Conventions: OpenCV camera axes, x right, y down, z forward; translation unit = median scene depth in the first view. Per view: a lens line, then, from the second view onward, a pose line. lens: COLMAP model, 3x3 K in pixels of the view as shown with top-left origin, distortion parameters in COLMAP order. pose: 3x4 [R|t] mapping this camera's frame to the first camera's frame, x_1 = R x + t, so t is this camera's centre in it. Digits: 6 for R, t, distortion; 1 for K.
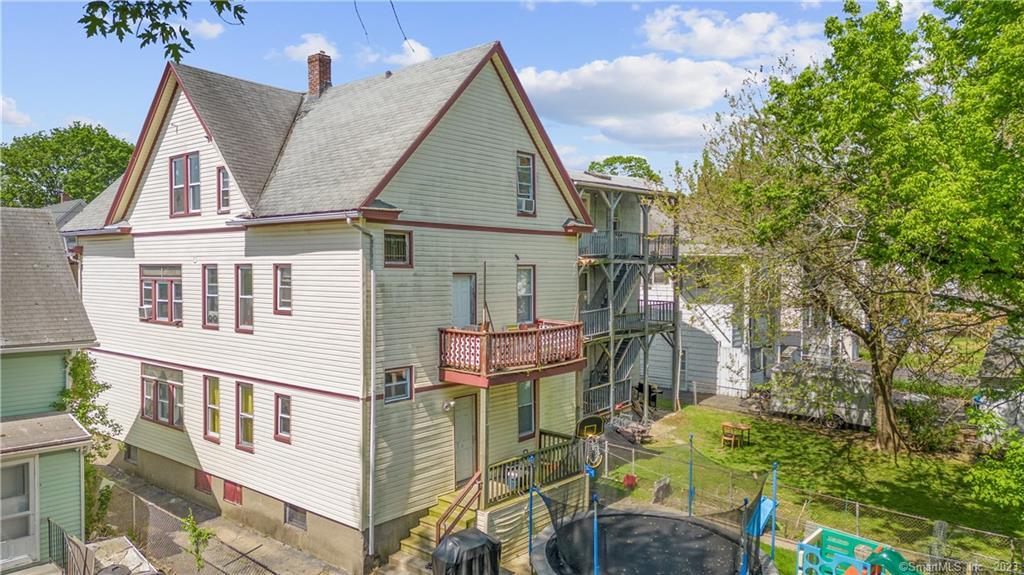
lens RADIAL K [[717.7, 0, 512.0], [0, 717.7, 287.5], [0, 0, 1]] dist [0.100392, -0.101040]
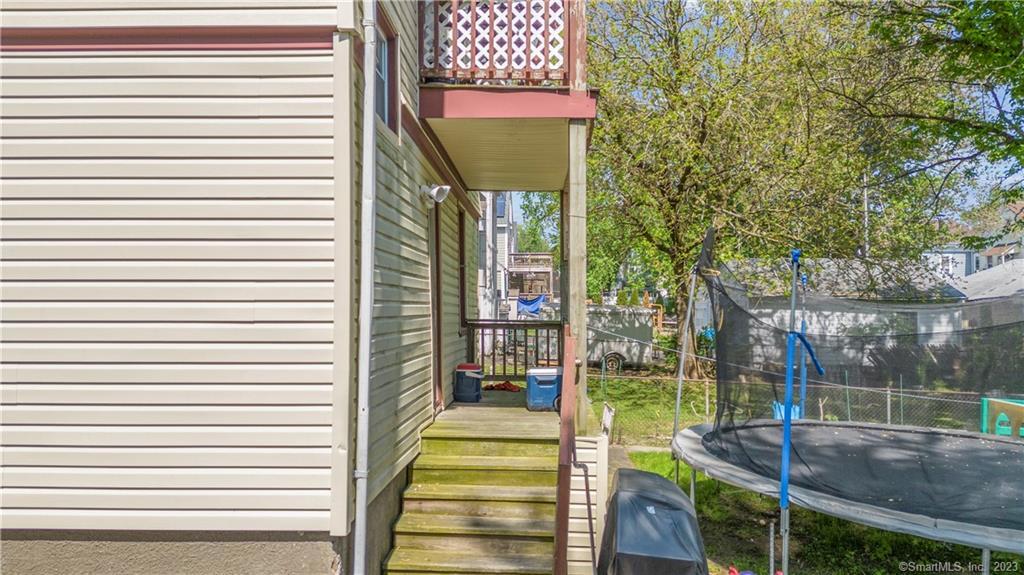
lens RADIAL K [[717.7, 0, 512.0], [0, 717.7, 287.5], [0, 0, 1]] dist [0.100392, -0.101040]
pose [[0.794693, 0.019104, 0.606711, -0.257125], [0.015817, 0.998514, -0.052159, 0.210462], [-0.606806, 0.051046, 0.793209, 0.606657]]
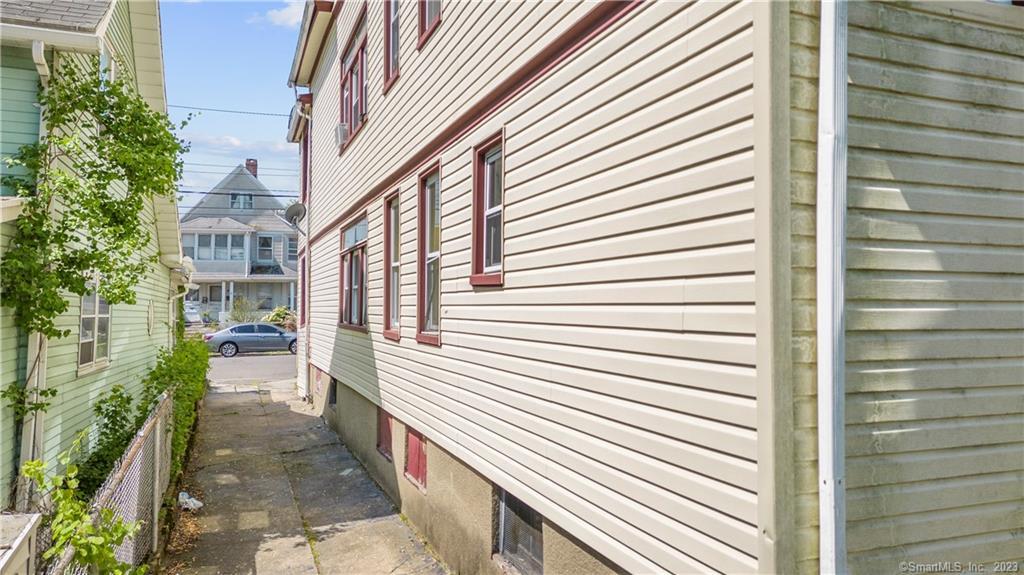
lens RADIAL K [[717.7, 0, 512.0], [0, 717.7, 287.5], [0, 0, 1]] dist [0.100392, -0.101040]
pose [[0.884660, -0.011698, -0.466089, -0.146003], [-0.016669, 0.998252, -0.056694, 0.208105], [0.465938, 0.057925, 0.882919, 0.662694]]
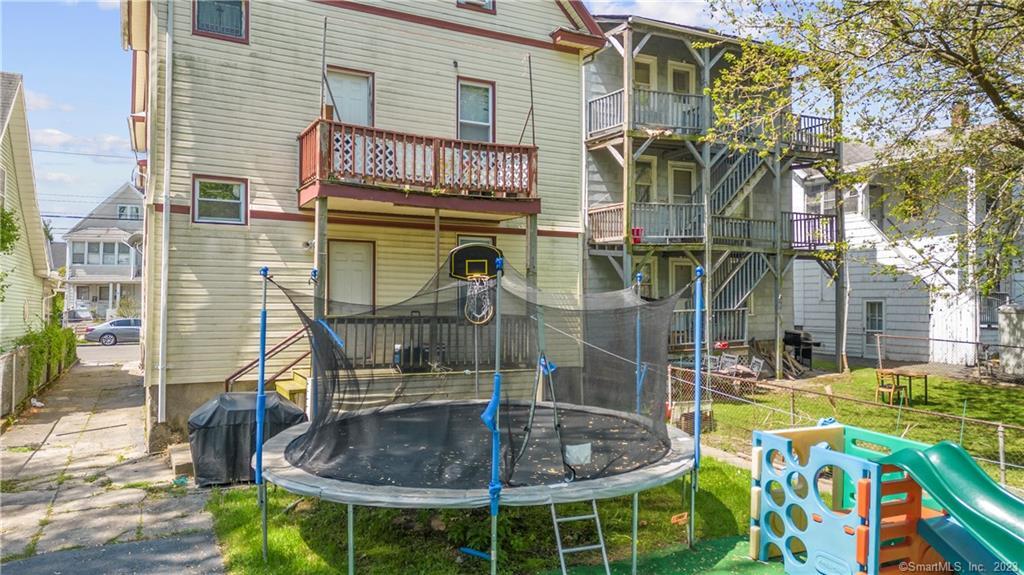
lens RADIAL K [[717.7, 0, 512.0], [0, 717.7, 287.5], [0, 0, 1]] dist [0.100392, -0.101040]
pose [[0.923476, -0.008244, -0.383567, 0.334380], [-0.014256, 0.998341, -0.055782, 0.219014], [0.383390, 0.056982, 0.921827, 0.371677]]
